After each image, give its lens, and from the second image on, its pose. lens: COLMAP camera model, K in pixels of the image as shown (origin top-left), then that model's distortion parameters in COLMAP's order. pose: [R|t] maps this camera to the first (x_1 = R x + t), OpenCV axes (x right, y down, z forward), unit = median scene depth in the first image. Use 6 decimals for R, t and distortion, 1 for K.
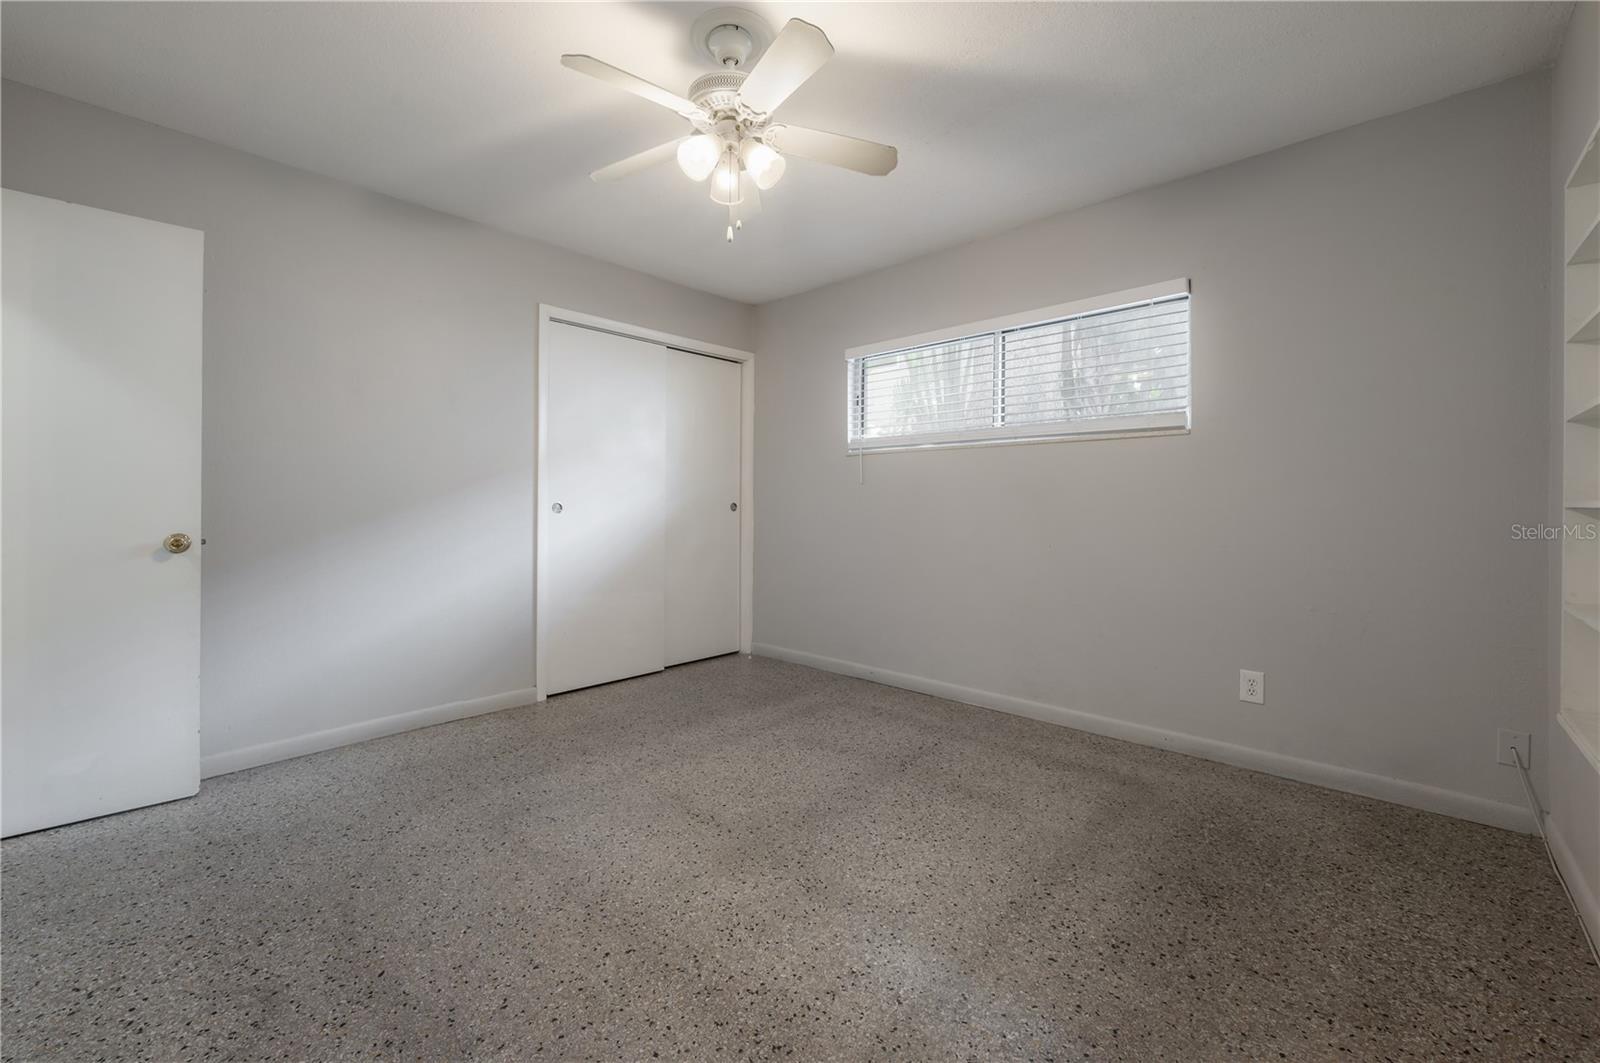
lens RADIAL K [[640.2, 0, 793.6], [0, 640.2, 512.2], [0, 0, 1]] dist [0.000318, 0.000141]
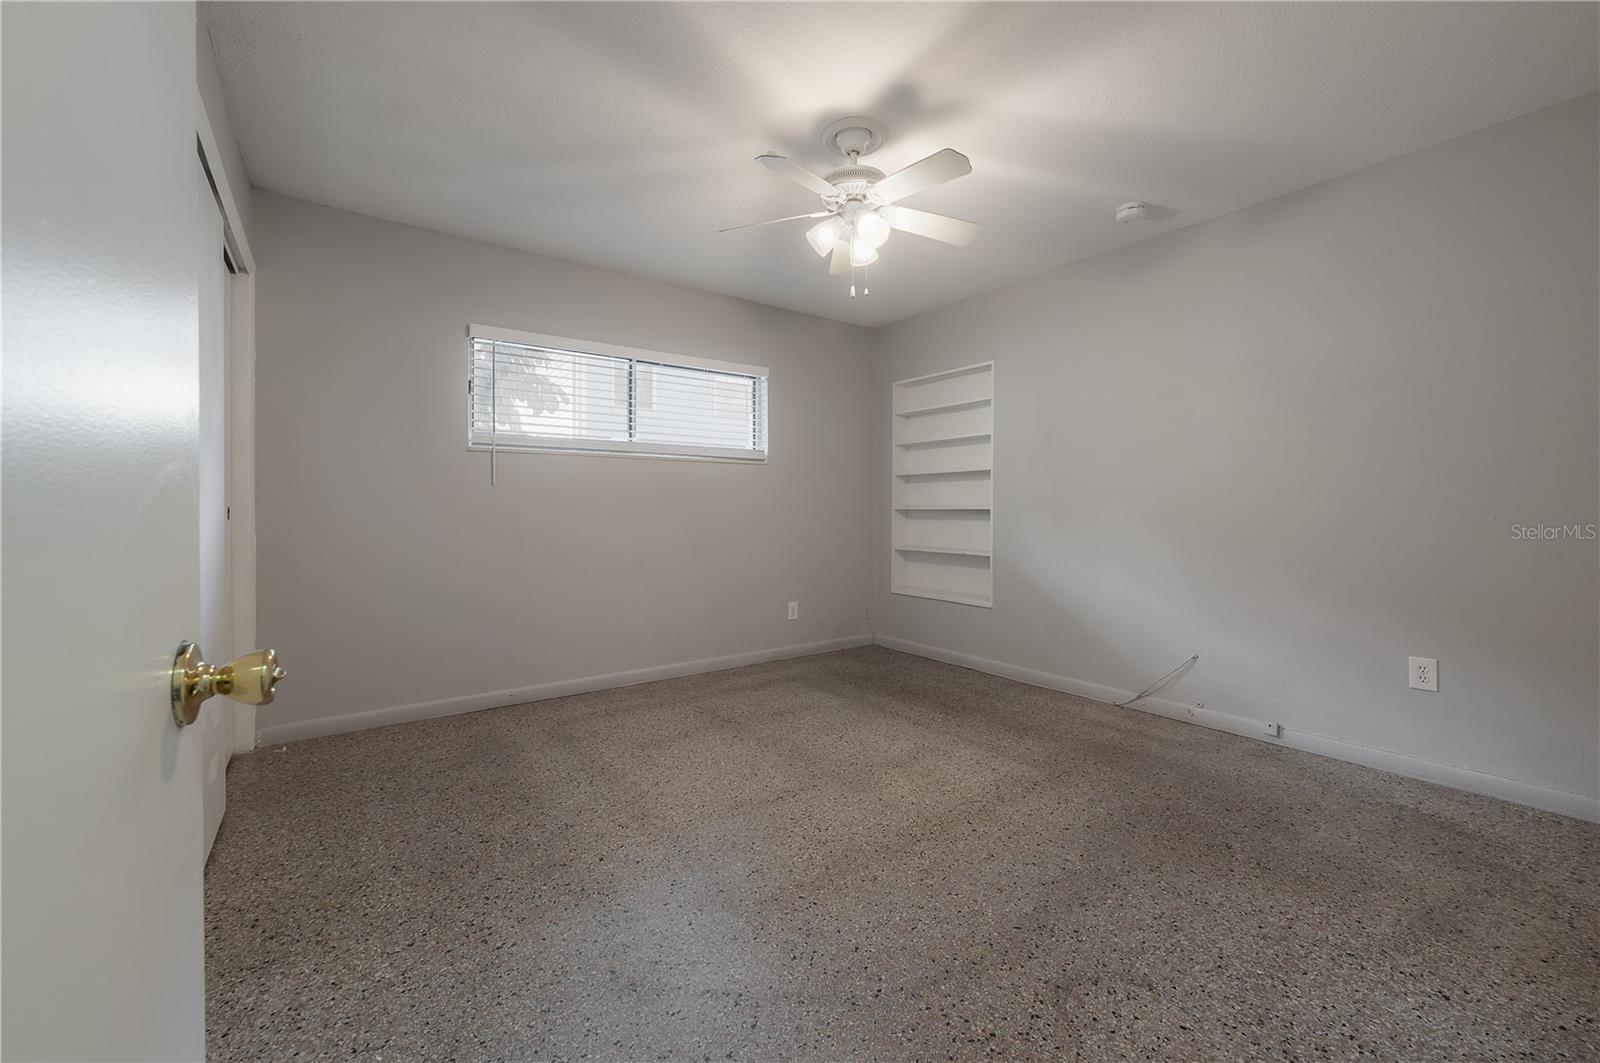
lens RADIAL K [[640.2, 0, 793.6], [0, 640.2, 512.2], [0, 0, 1]] dist [0.000318, 0.000141]
pose [[0.192410, -0.006066, 0.981296, -1.052783], [0.011614, 0.999925, 0.003904, -0.007766], [-0.981246, 0.010646, 0.192466, 0.674443]]
